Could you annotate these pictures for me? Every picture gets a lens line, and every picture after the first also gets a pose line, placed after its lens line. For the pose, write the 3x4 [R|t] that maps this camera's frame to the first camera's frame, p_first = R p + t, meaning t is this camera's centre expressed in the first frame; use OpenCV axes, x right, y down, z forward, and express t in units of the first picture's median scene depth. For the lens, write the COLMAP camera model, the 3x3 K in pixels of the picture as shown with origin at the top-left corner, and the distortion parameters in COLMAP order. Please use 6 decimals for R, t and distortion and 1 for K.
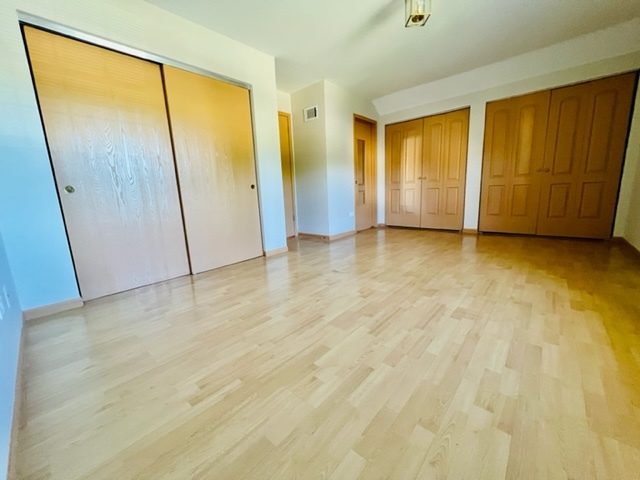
lens RADIAL K [[258.3, 0, 318.6], [0, 258.3, 238.1], [0, 0, 1]] dist [-0.002343, 0.000323]
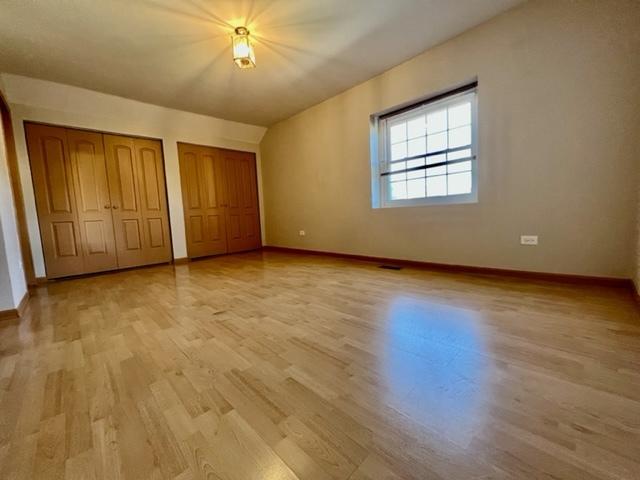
lens RADIAL K [[258.3, 0, 318.6], [0, 258.3, 238.1], [0, 0, 1]] dist [-0.002343, 0.000323]
pose [[0.070816, -0.051945, 0.996136, -0.835862], [0.225802, 0.973555, 0.034715, -0.052797], [-0.971596, 0.222471, 0.080672, 0.811112]]
